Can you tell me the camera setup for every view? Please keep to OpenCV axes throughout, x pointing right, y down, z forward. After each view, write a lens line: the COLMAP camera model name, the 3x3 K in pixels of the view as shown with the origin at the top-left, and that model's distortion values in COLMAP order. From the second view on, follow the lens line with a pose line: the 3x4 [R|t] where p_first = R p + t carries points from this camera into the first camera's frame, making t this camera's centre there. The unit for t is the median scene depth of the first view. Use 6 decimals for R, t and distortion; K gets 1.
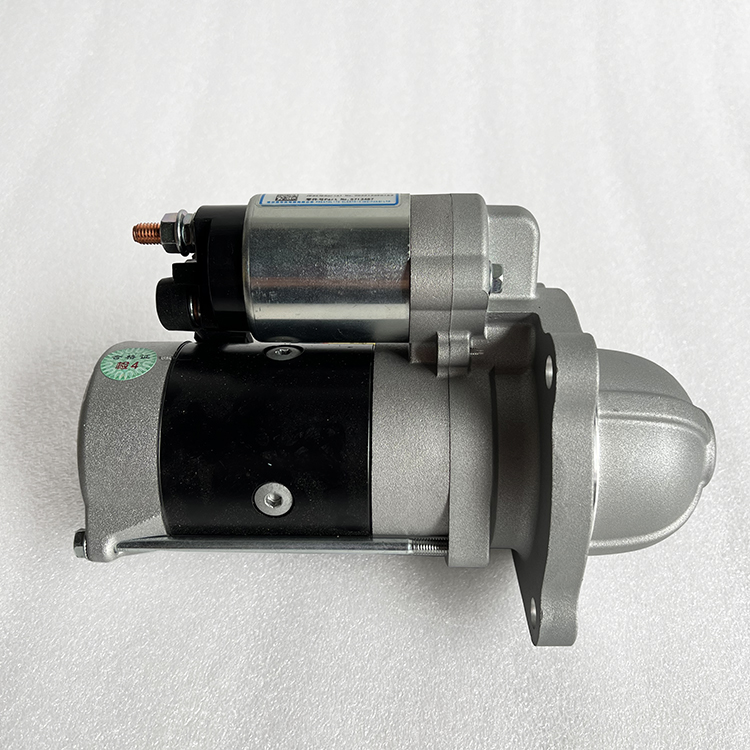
lens RADIAL K [[787.5, 0, 363.6], [0, 787.5, 379.0], [0, 0, 1]] dist [-0.013279, 0.027382]
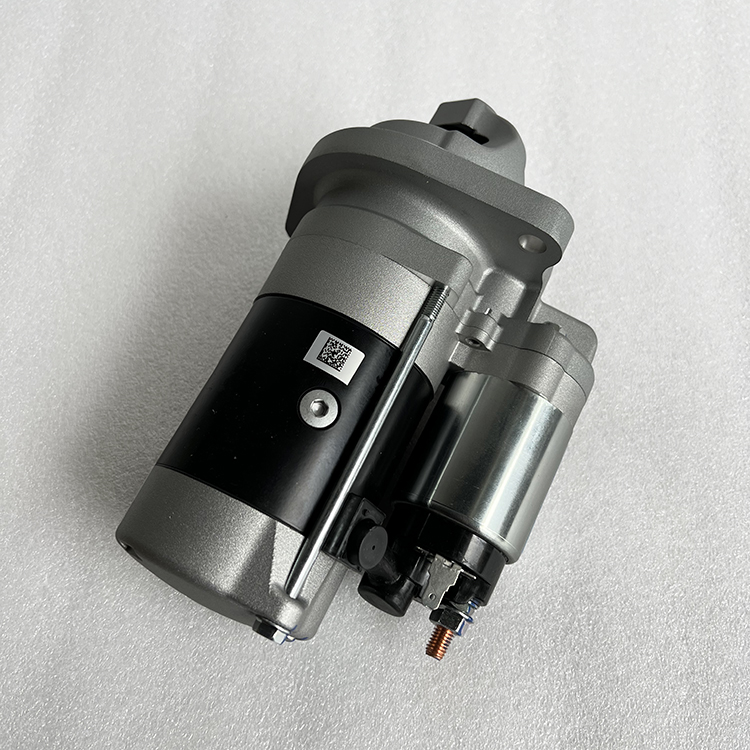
lens RADIAL K [[787.5, 0, 363.6], [0, 787.5, 379.0], [0, 0, 1]] dist [-0.013279, 0.027382]
pose [[0.997625, 0.016951, -0.066759, 0.016602], [-0.002841, 0.978546, 0.206011, -0.220195], [0.068818, -0.205332, 0.976270, 0.143081]]
